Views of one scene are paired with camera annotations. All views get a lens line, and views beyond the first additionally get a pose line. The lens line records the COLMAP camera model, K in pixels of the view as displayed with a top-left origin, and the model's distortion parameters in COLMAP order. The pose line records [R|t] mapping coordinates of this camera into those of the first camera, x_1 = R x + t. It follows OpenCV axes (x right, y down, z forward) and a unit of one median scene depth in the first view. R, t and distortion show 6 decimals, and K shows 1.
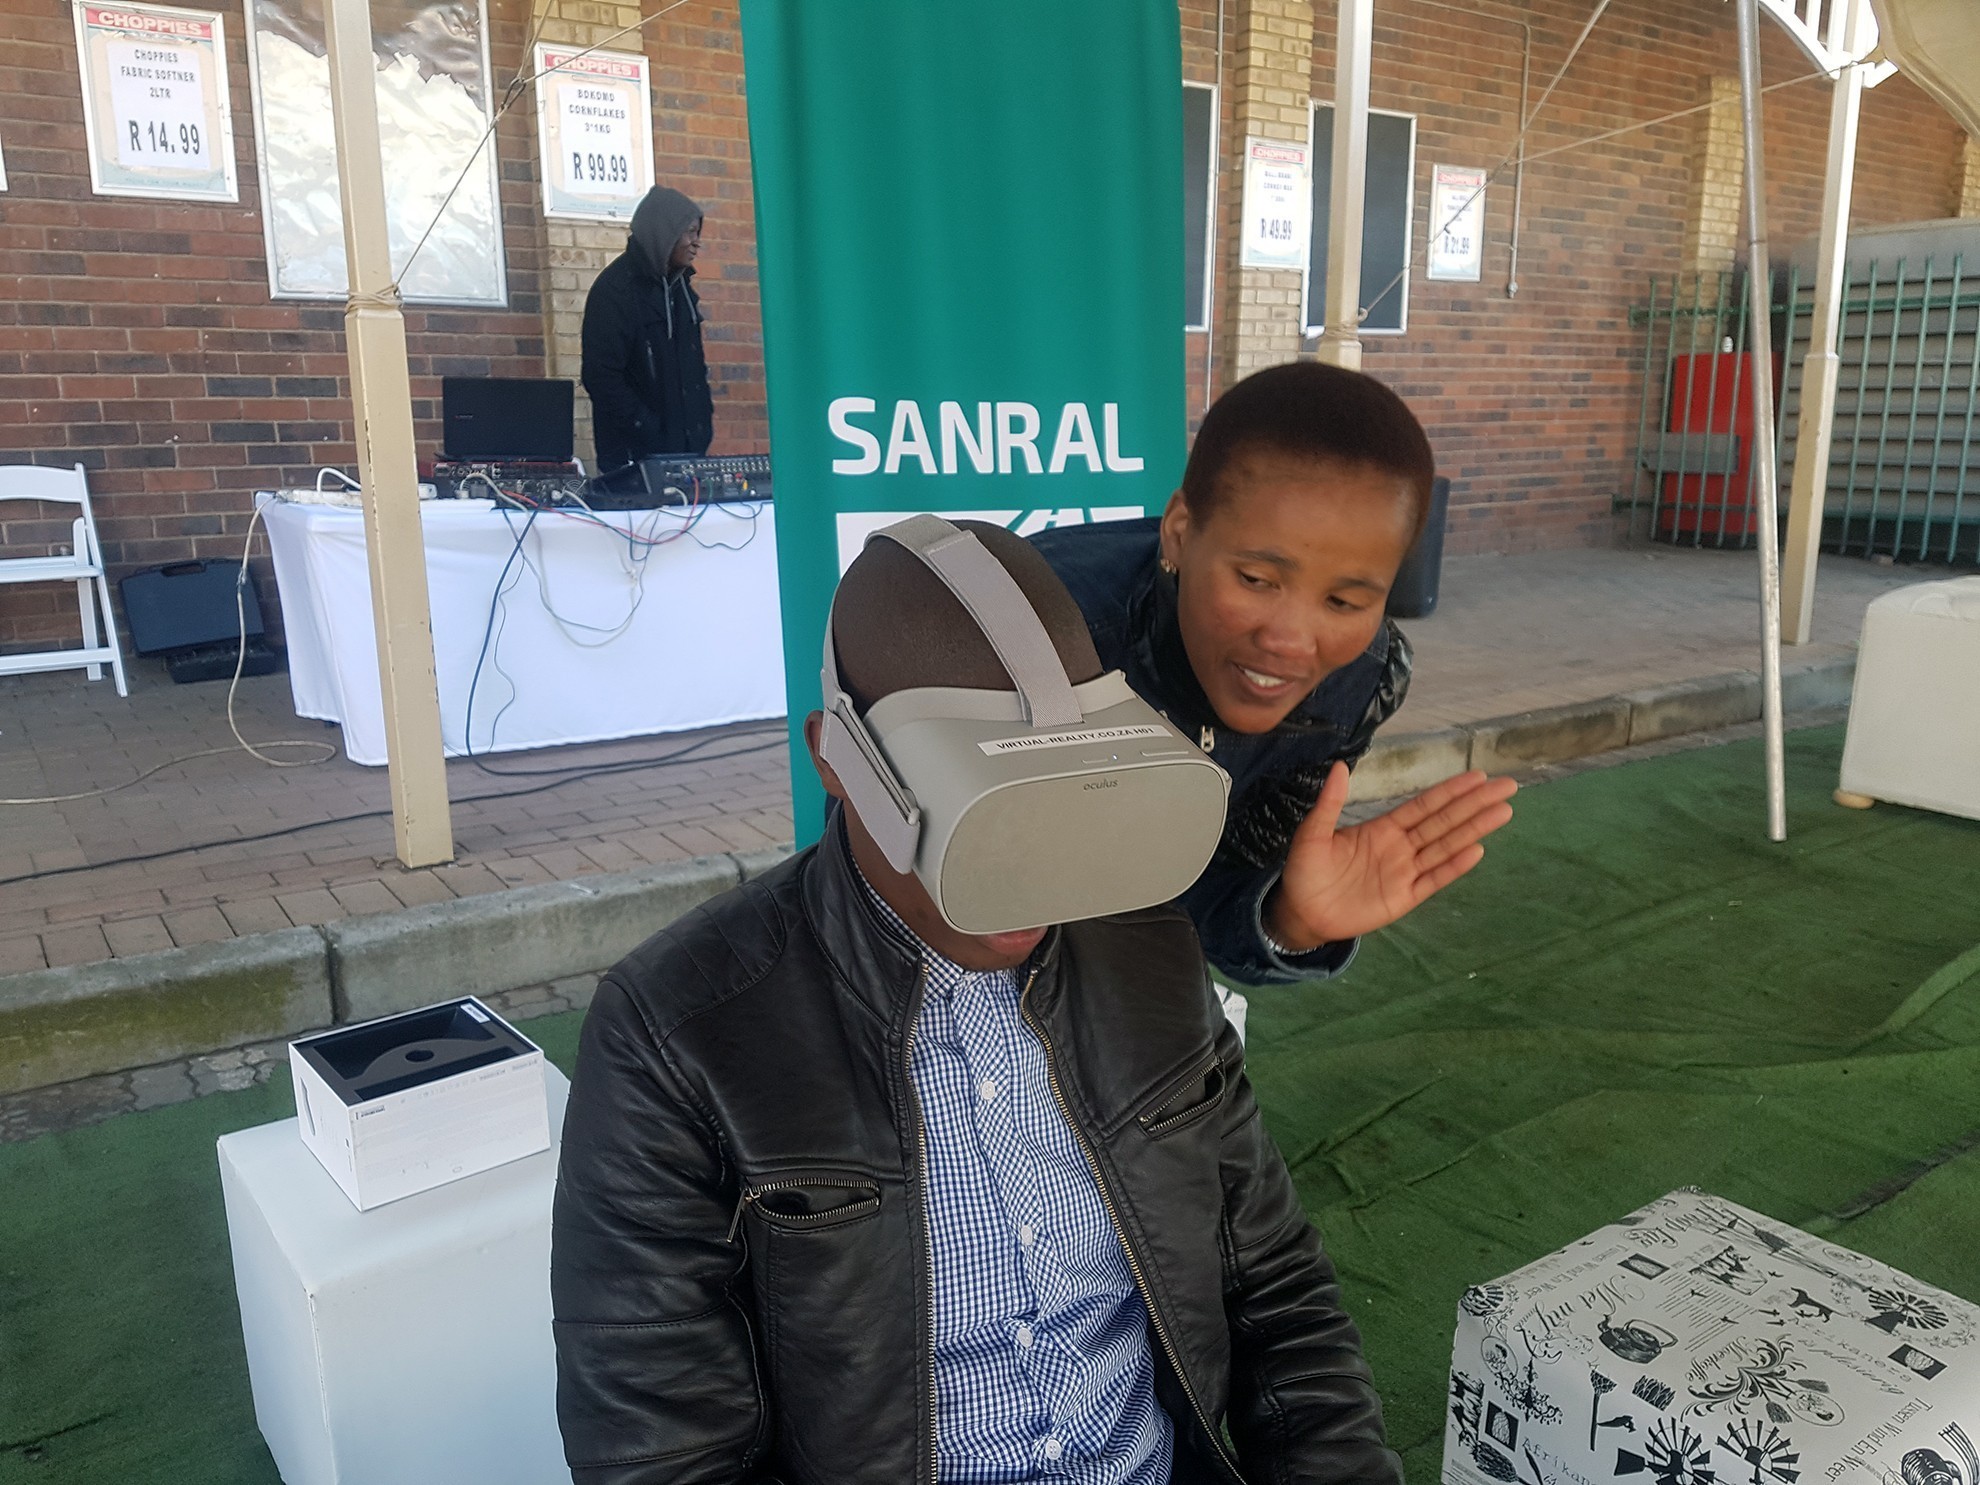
lens RADIAL K [[1550.1, 0, 987.2], [0, 1550.1, 760.8], [0, 0, 1]] dist [0.104597, -0.224256]
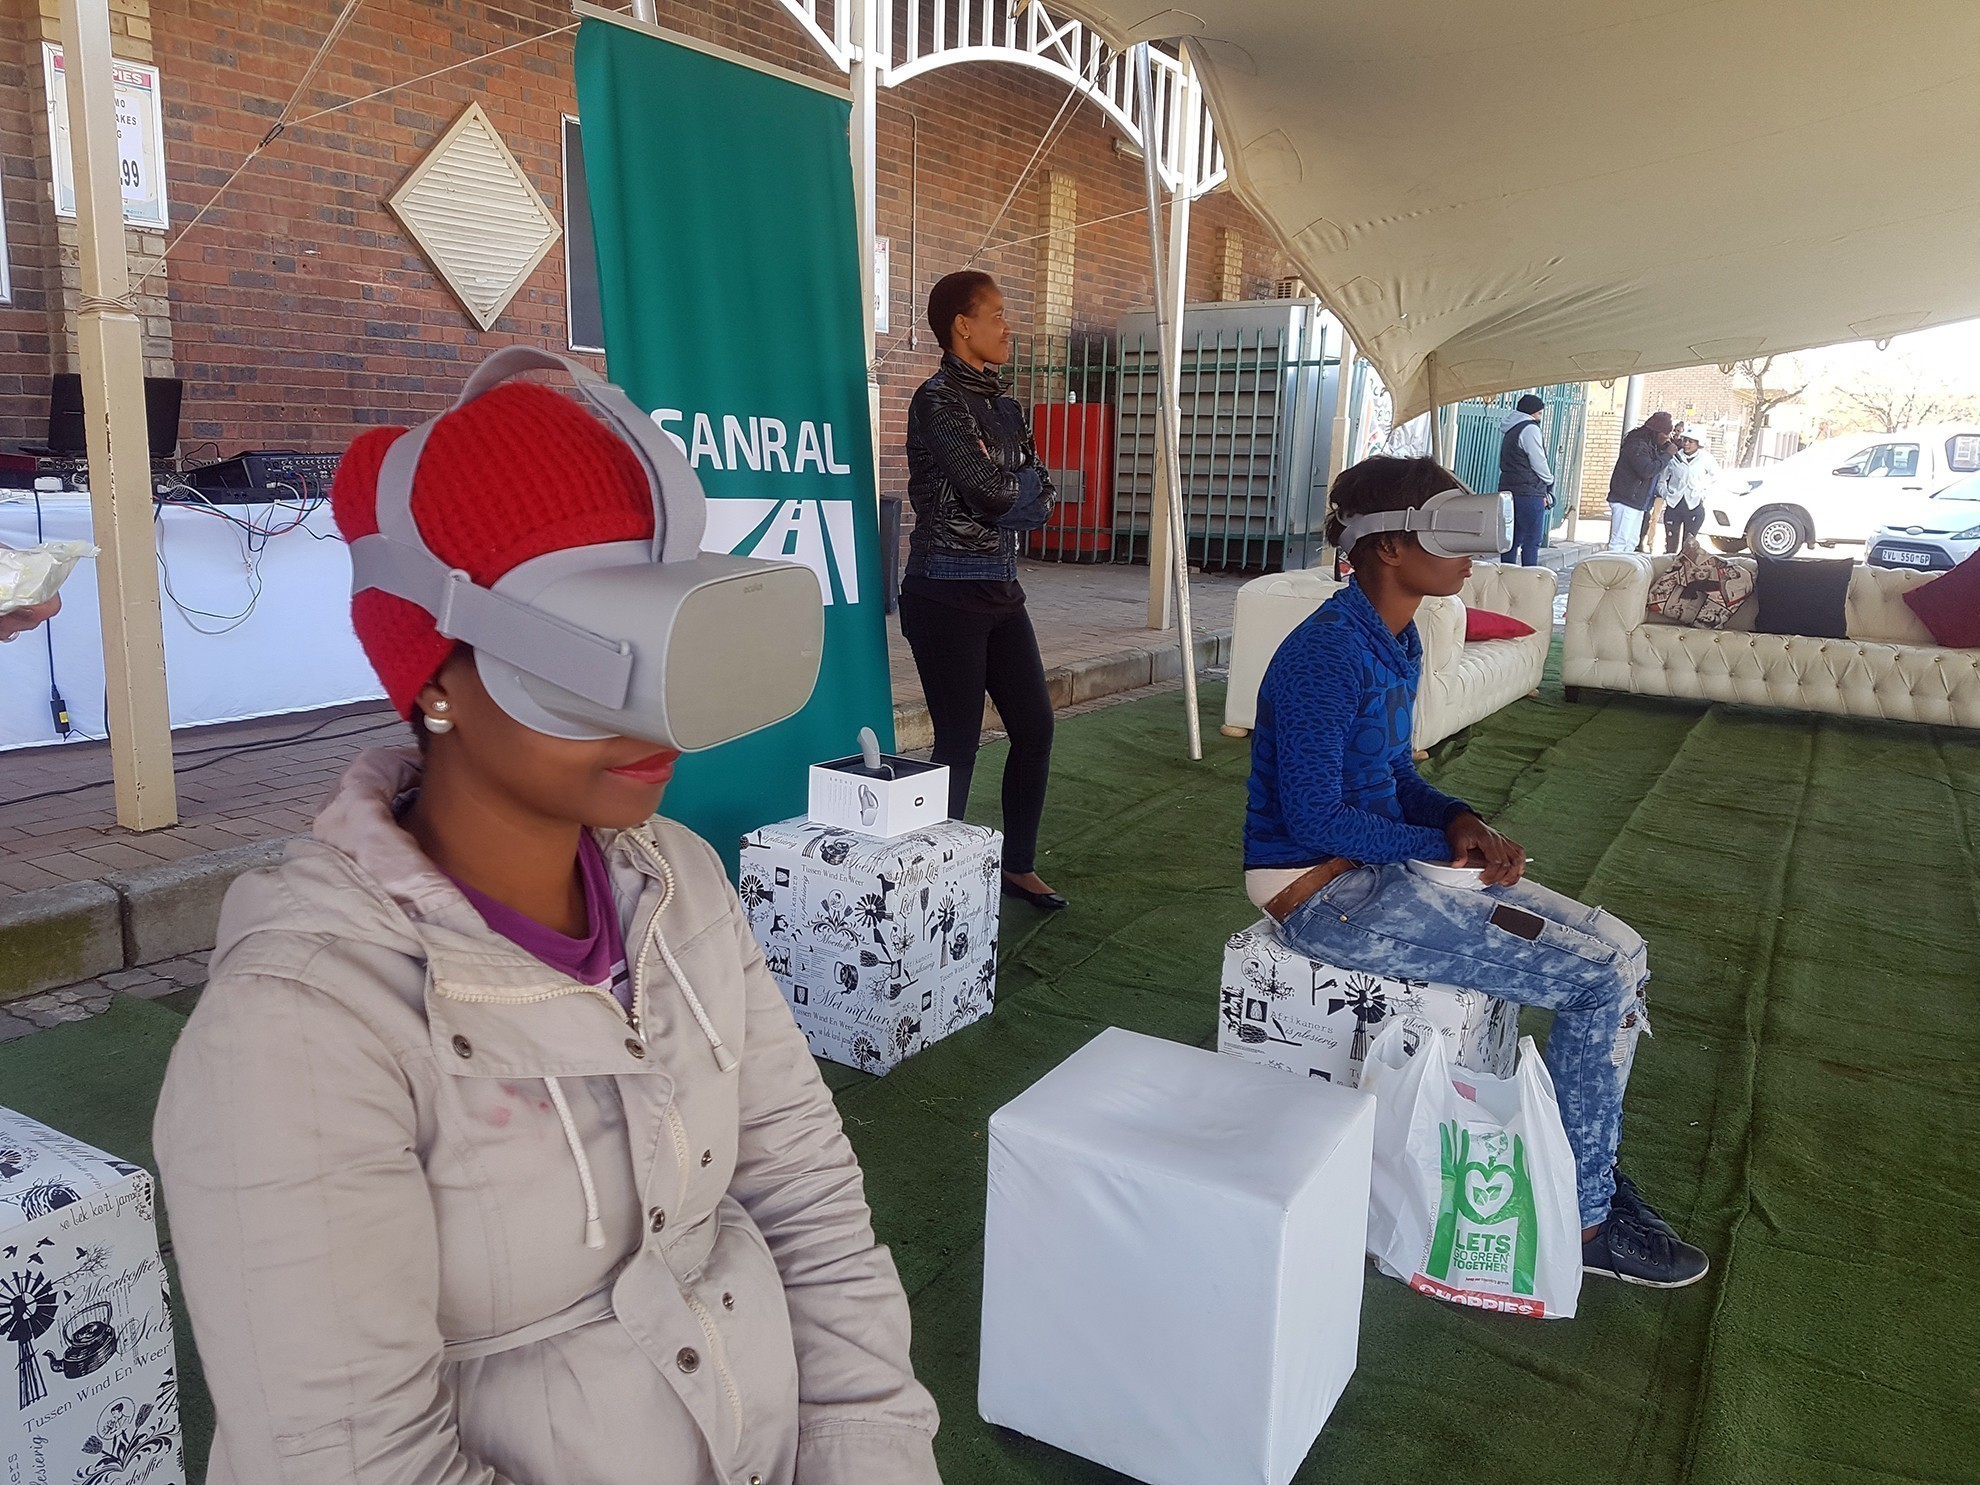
lens RADIAL K [[1545.1, 0, 960.1], [0, 1545.1, 746.2], [0, 0, 1]] dist [0.109946, -0.170341]
pose [[0.914790, -0.048973, 0.400950, -0.166322], [0.059454, 0.998137, -0.013733, 0.034035], [-0.399530, 0.036401, 0.915997, -0.118944]]
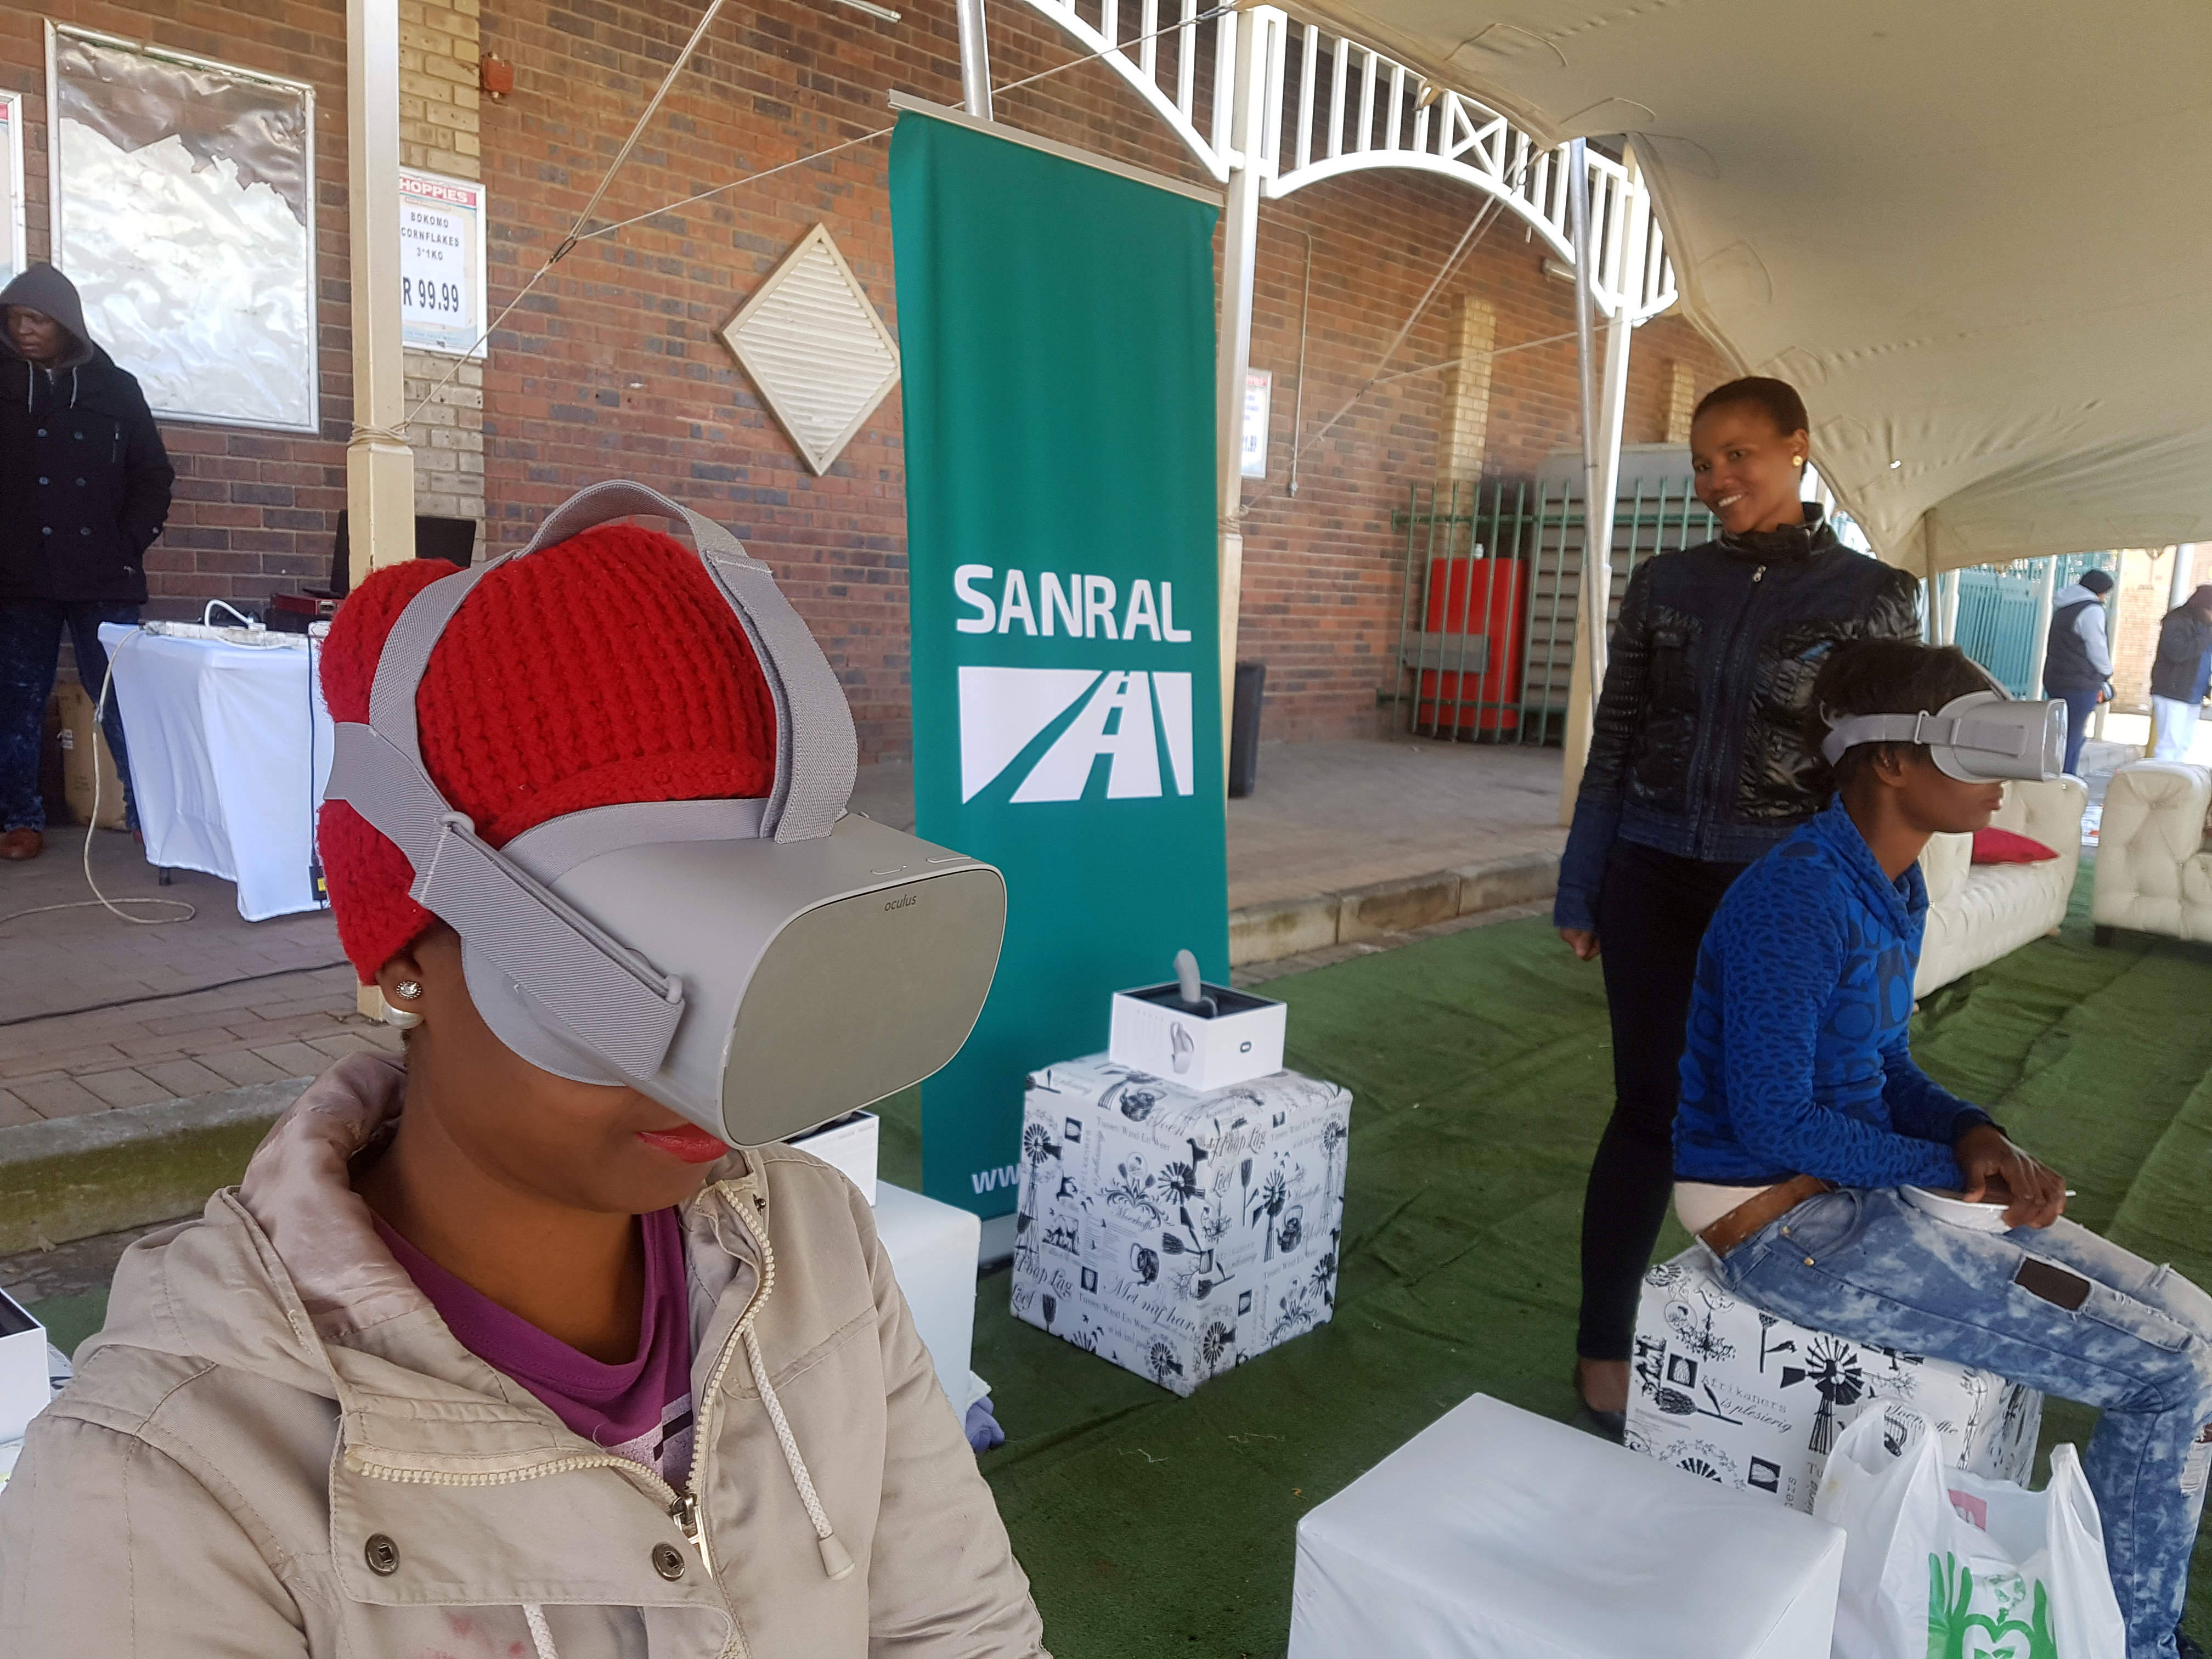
lens RADIAL K [[1736.8, 0, 1050.3], [0, 1736.8, 843.5], [0, 0, 1]] dist [0.239158, -0.559269]
pose [[0.967584, 0.015241, 0.252089, -0.142258], [0.003372, 0.997309, -0.073239, 0.023617], [-0.252527, 0.071715, 0.964929, -0.083581]]
